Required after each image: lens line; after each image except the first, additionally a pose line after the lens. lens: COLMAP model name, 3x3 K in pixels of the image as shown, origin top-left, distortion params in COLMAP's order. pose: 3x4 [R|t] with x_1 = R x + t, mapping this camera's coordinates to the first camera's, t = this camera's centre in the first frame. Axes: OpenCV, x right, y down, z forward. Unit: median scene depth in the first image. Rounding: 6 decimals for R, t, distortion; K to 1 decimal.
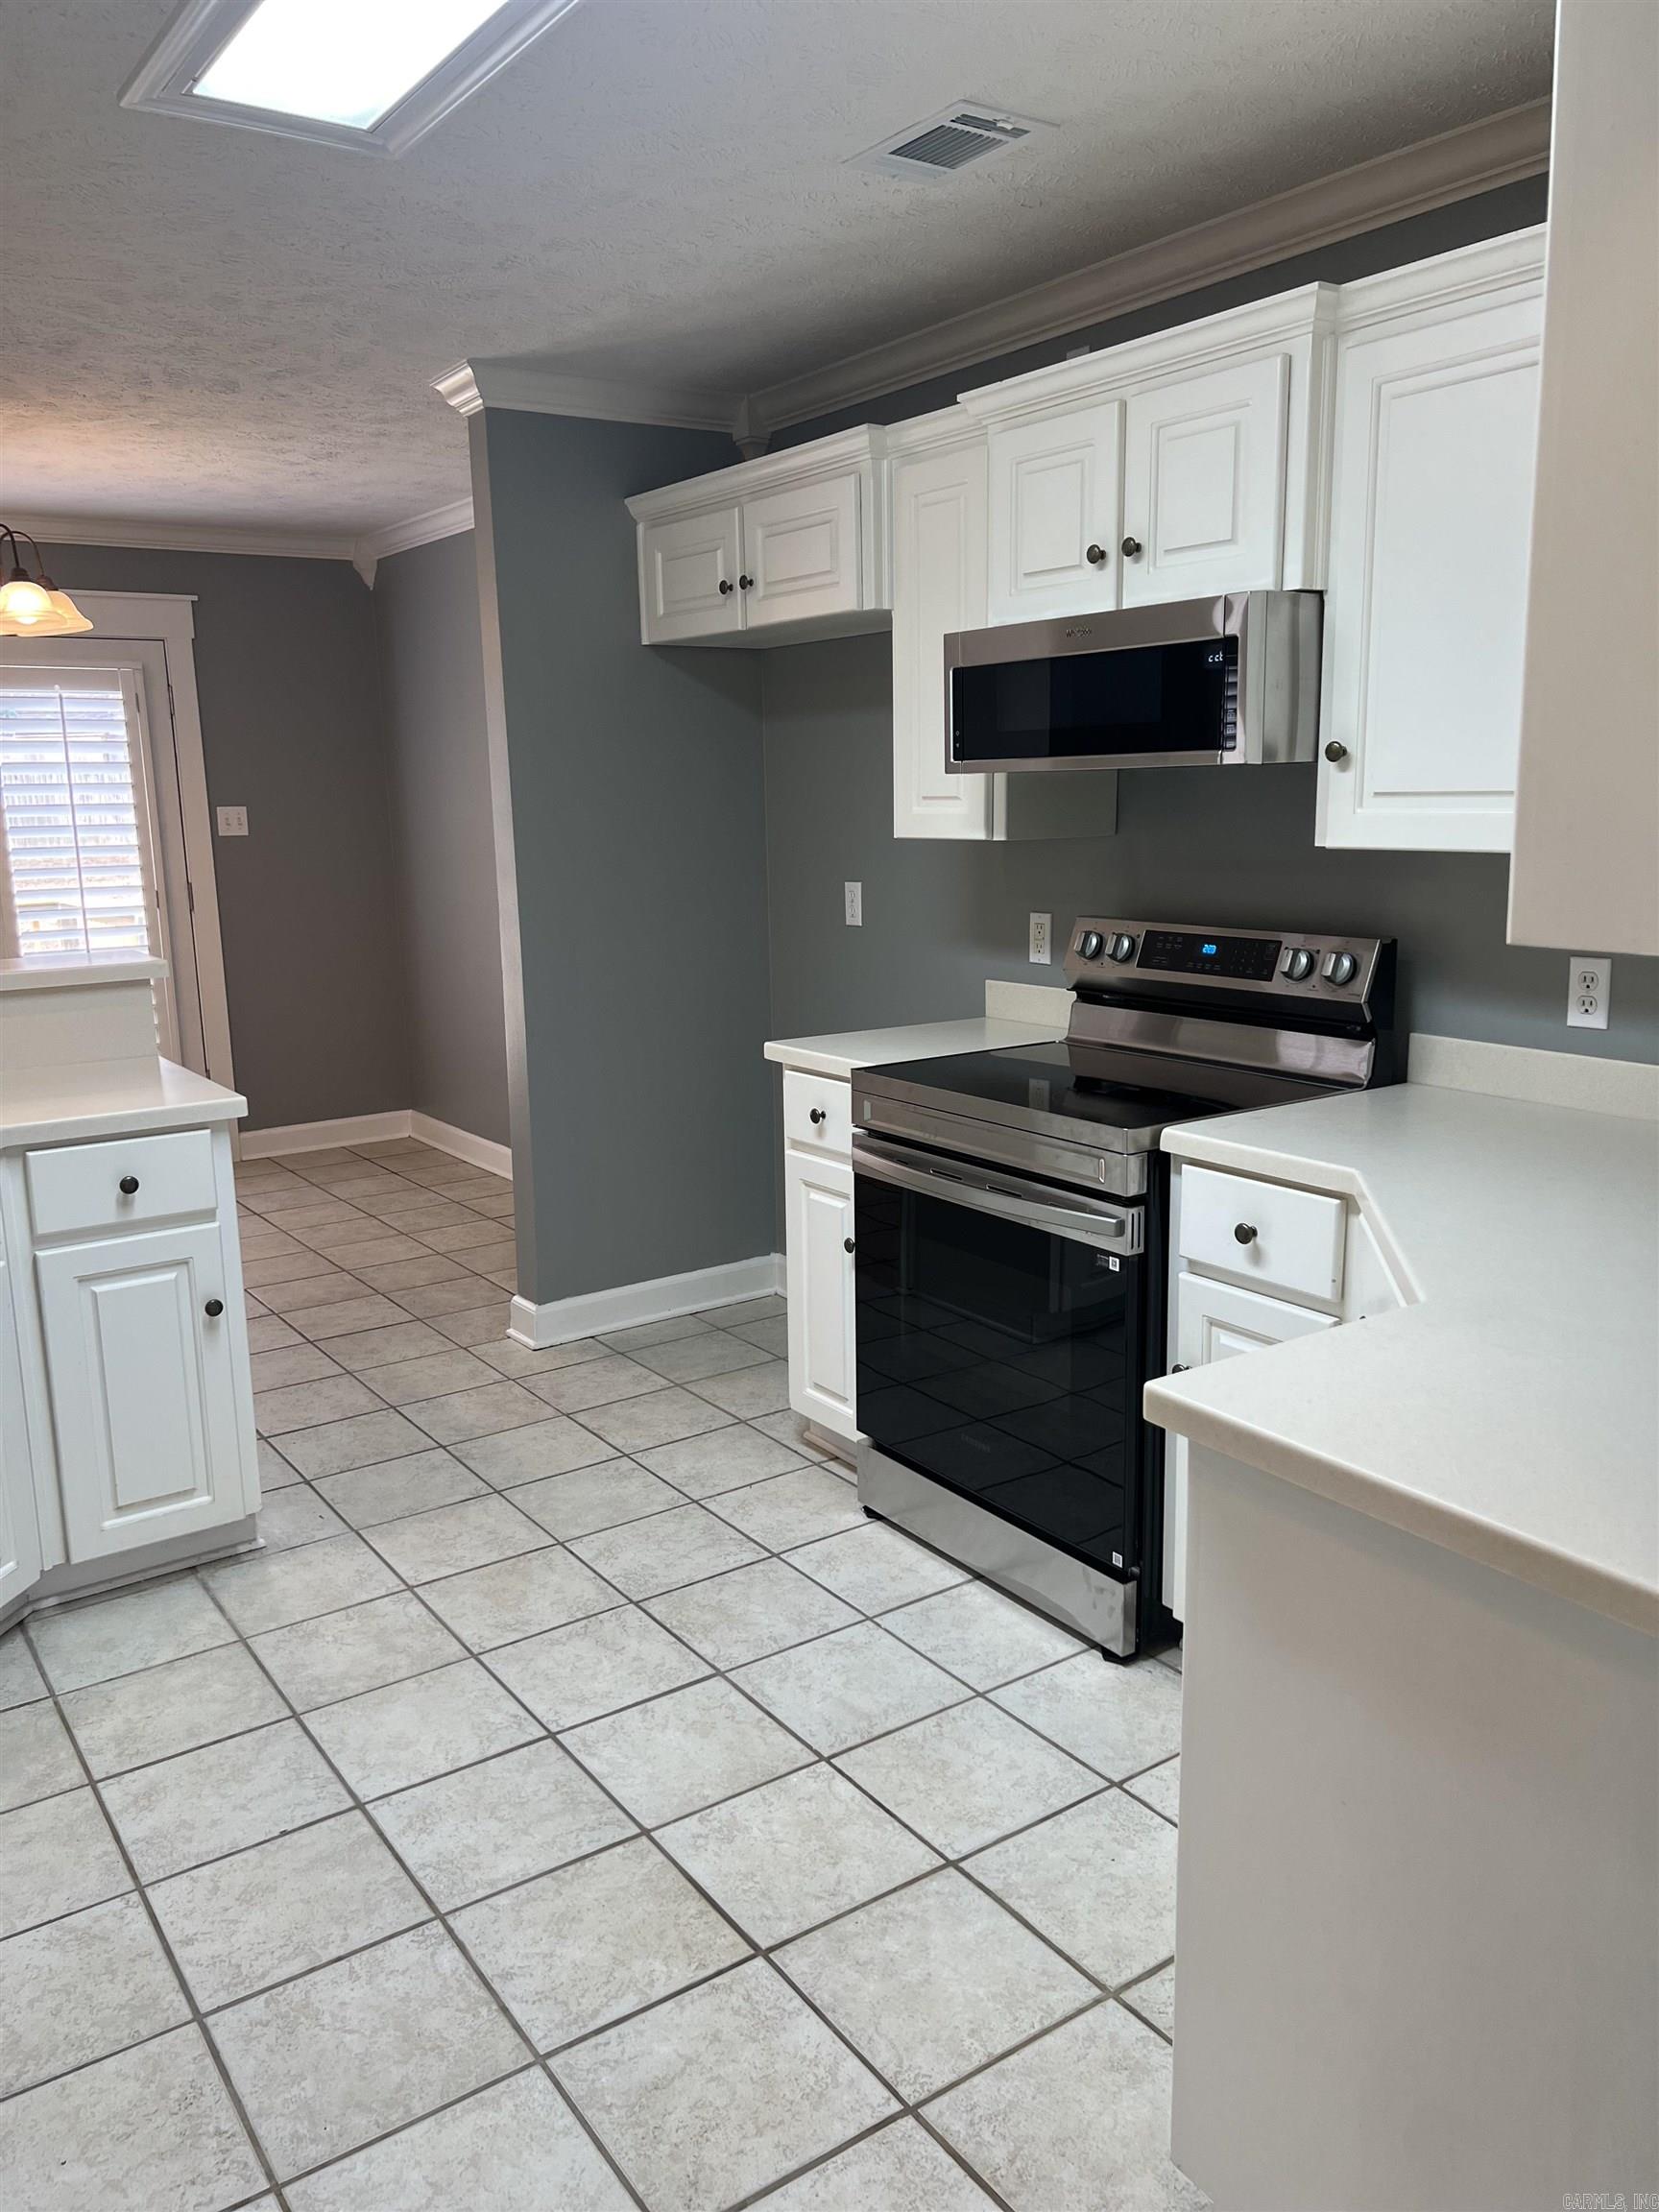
lens RADIAL K [[1664.6, 0, 829.5], [0, 1664.6, 1106.0], [0, 0, 1]] dist [0.033131, -0.031271]
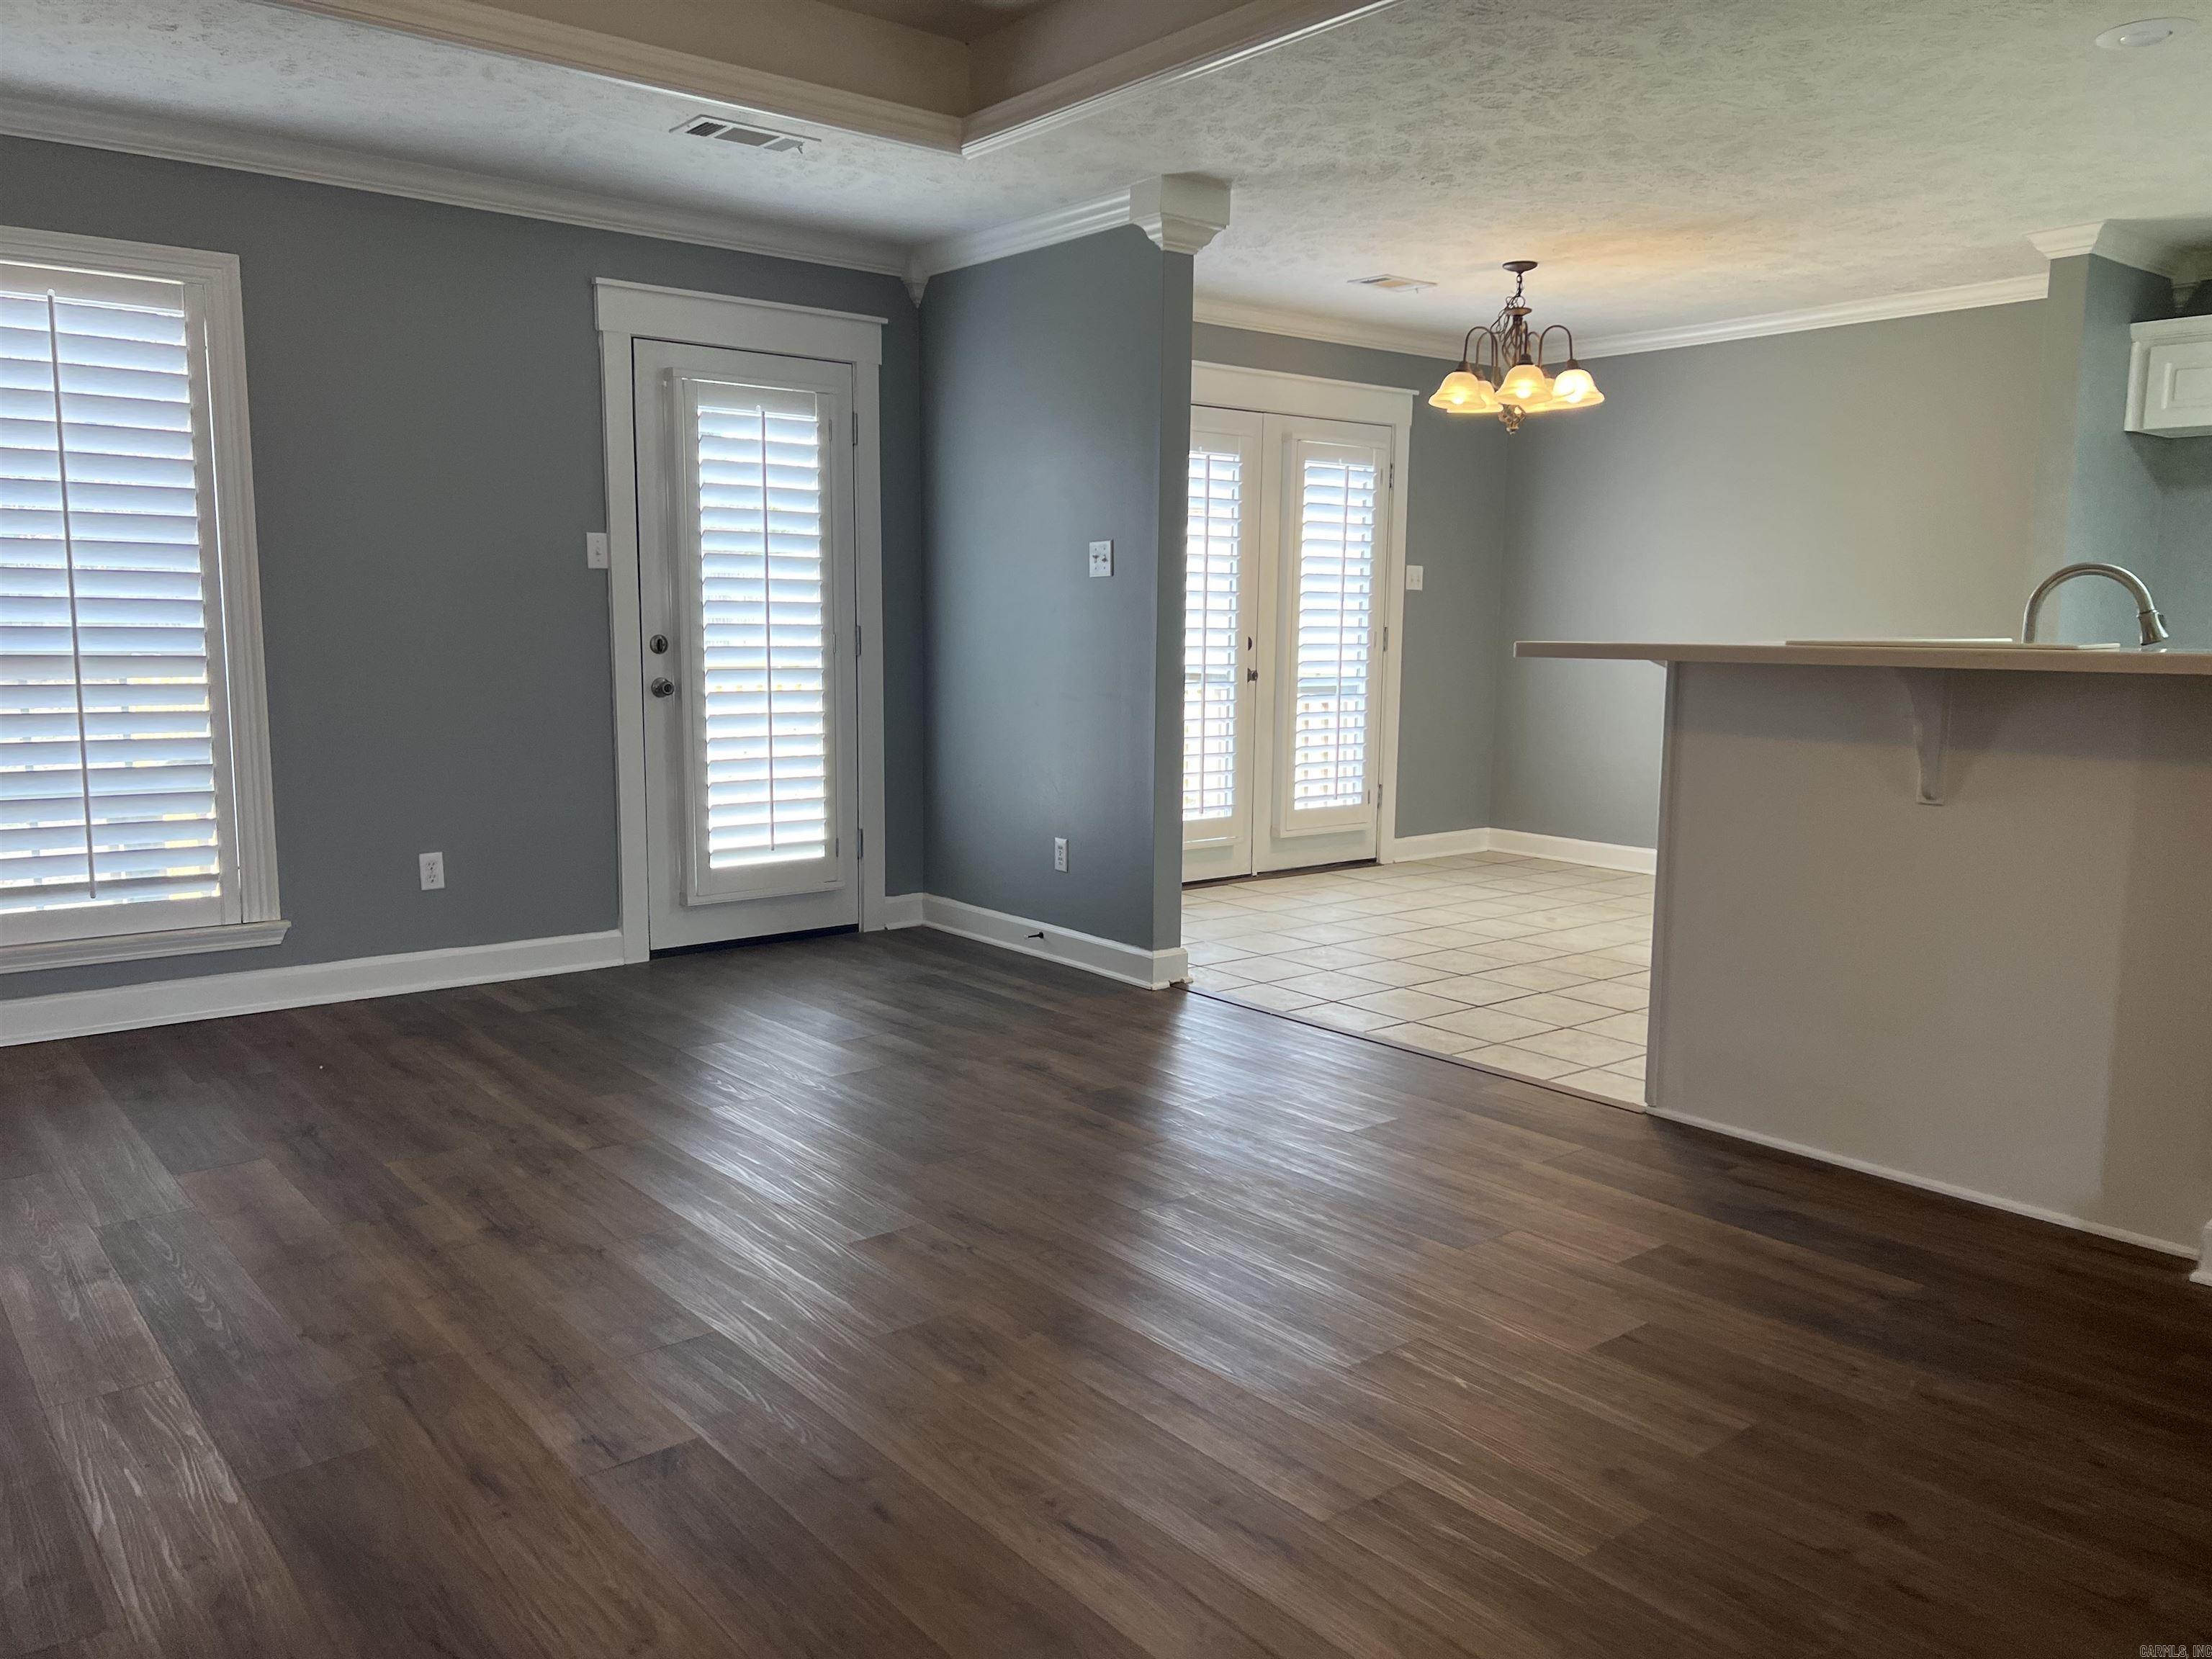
lens RADIAL K [[1664.6, 0, 1106.0], [0, 1664.6, 829.5], [0, 0, 1]] dist [0.033131, -0.031271]
pose [[0.990683, 0.003943, 0.136133, -2.119331], [0.006029, 0.997331, -0.072762, 0.279003], [-0.136056, 0.072905, 0.988015, -0.424227]]
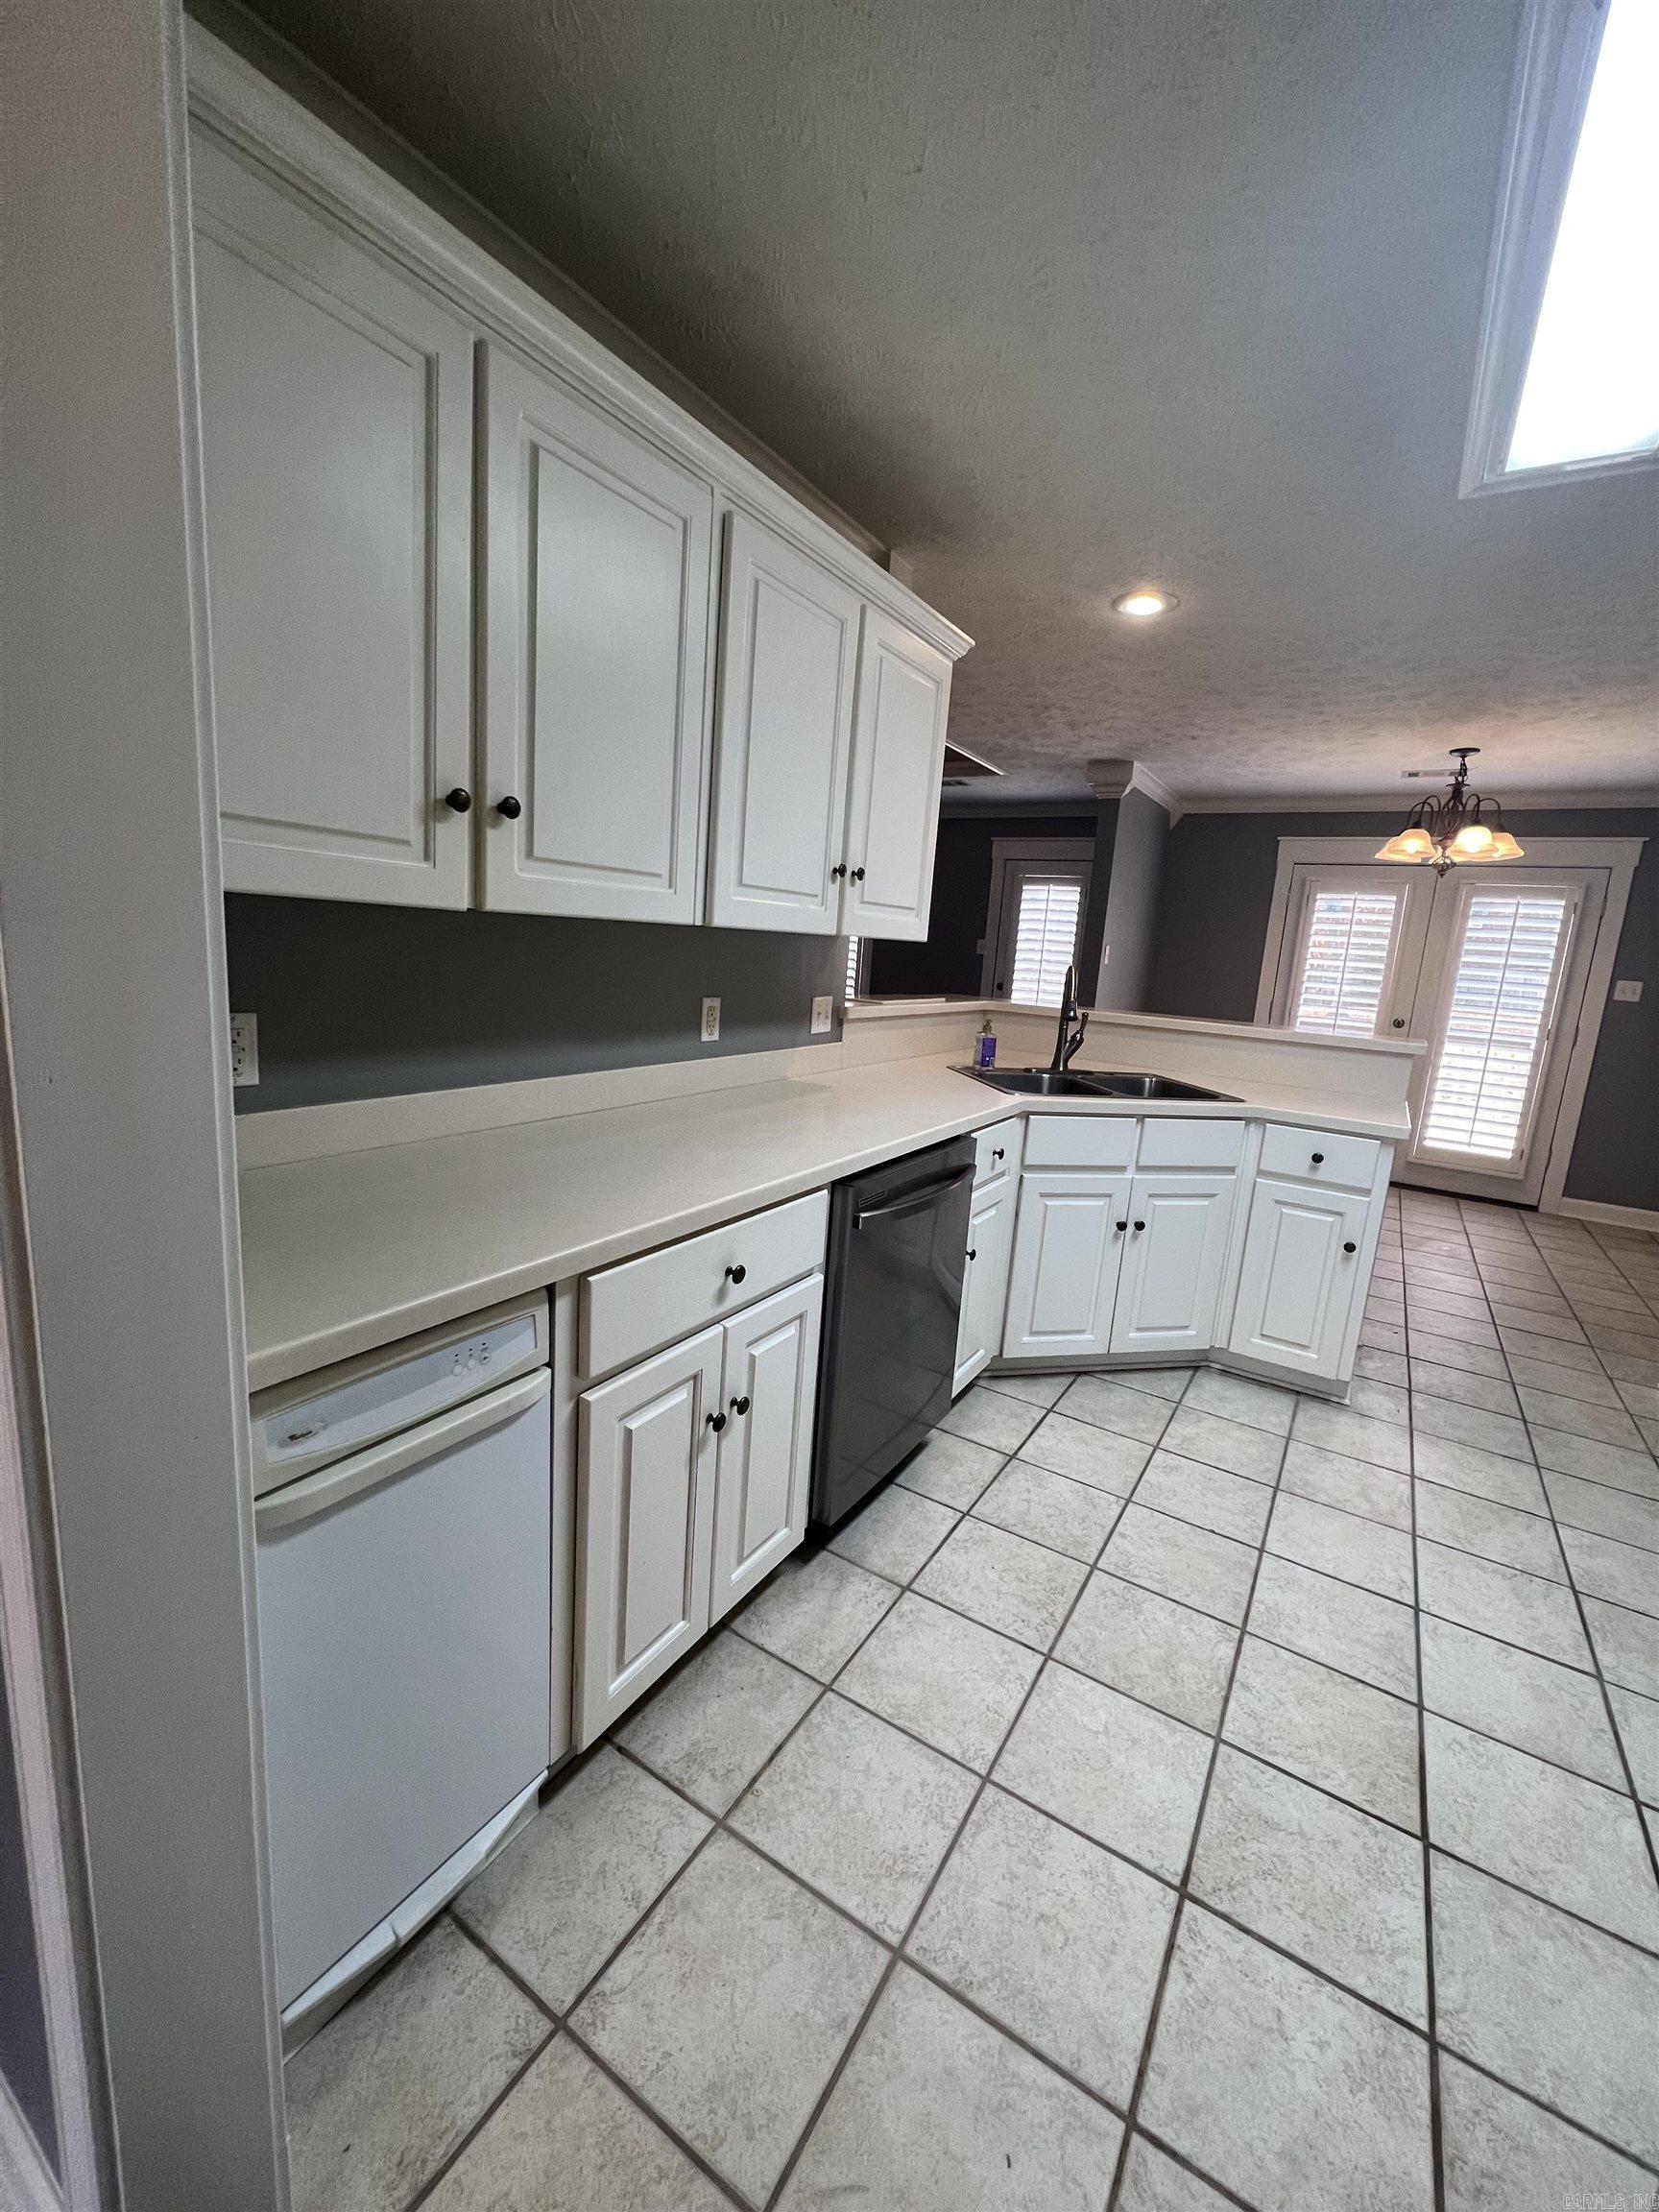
lens RADIAL K [[889.9, 0, 833.6], [0, 889.9, 1097.2], [0, 0, 1]] dist [0.001274, 0.000207]
pose [[0.392133, 0.208811, -0.895896, 0.242432], [-0.251988, 0.961028, 0.113697, 0.011572], [0.884723, 0.181171, 0.429468, 0.212980]]
